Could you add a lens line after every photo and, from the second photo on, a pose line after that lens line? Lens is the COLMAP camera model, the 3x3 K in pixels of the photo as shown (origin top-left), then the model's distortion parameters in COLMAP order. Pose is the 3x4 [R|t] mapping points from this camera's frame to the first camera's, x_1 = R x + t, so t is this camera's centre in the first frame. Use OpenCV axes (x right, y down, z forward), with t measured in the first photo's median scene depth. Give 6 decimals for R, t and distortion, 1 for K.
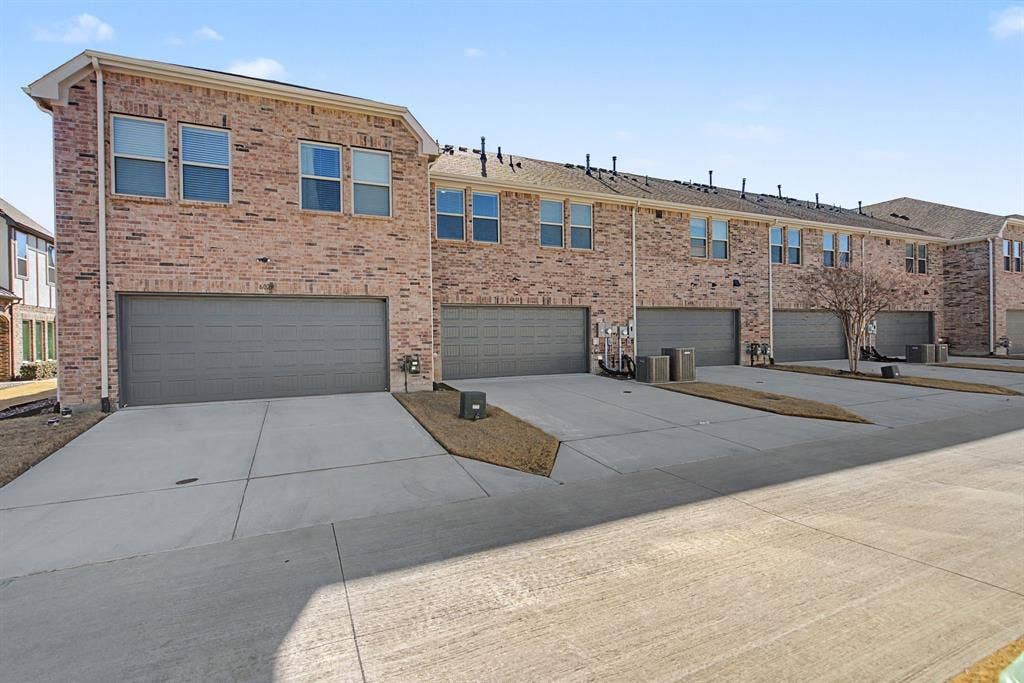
lens RADIAL K [[482.7, 0, 512.0], [0, 482.7, 341.5], [0, 0, 1]] dist [0.000440, 0.000141]
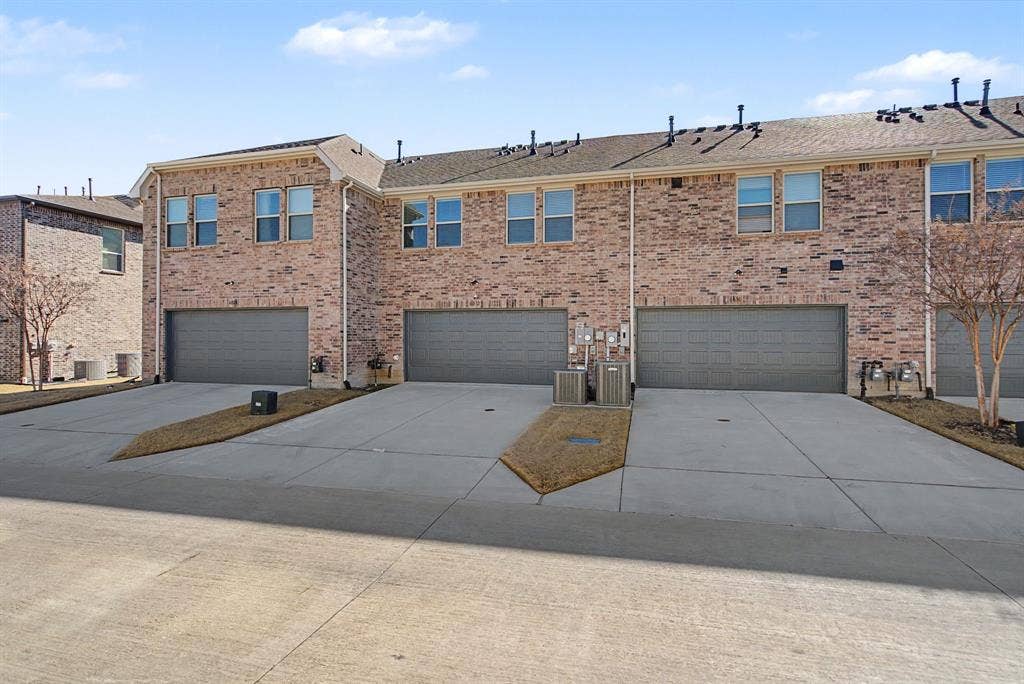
lens RADIAL K [[498.0, 0, 513.6], [0, 498.0, 335.4], [0, 0, 1]] dist [0.000617, -0.000231]
pose [[0.776056, 0.016437, -0.630449, 0.911319], [-0.020120, 0.999797, 0.001300, -0.033712], [0.630343, 0.011676, 0.776229, 0.364978]]
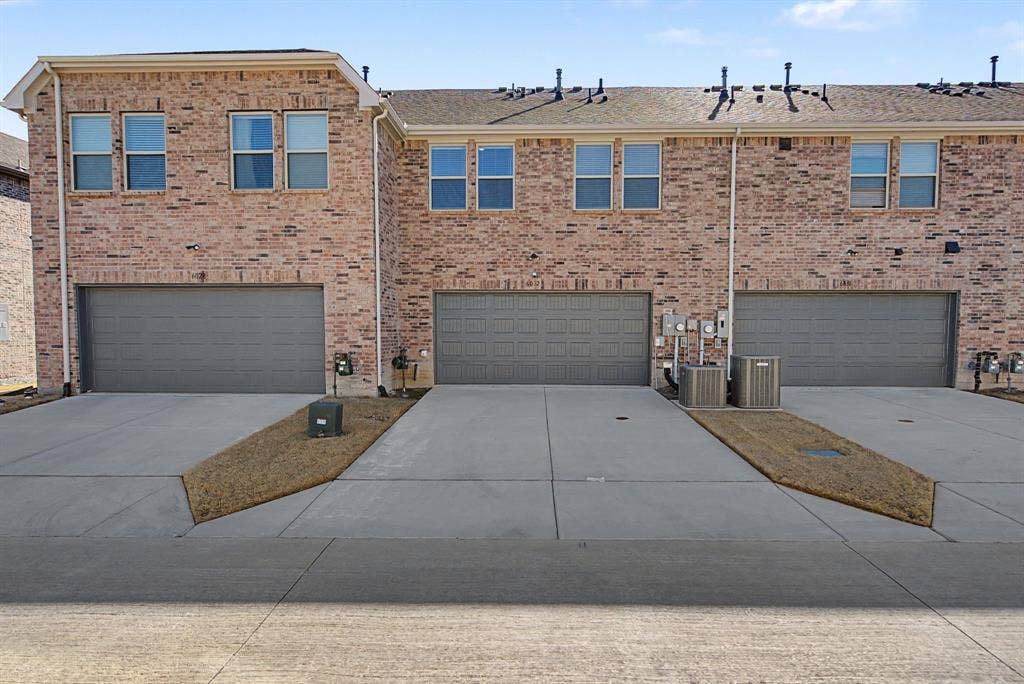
lens RADIAL K [[572.5, 0, 513.5], [0, 572.5, 359.1], [0, 0, 1]] dist [0.000492, 0.001263]
pose [[0.897485, 0.040603, -0.439173, 0.495045], [-0.020331, 0.998504, 0.050767, -0.017686], [0.440577, -0.036634, 0.896967, 0.233615]]
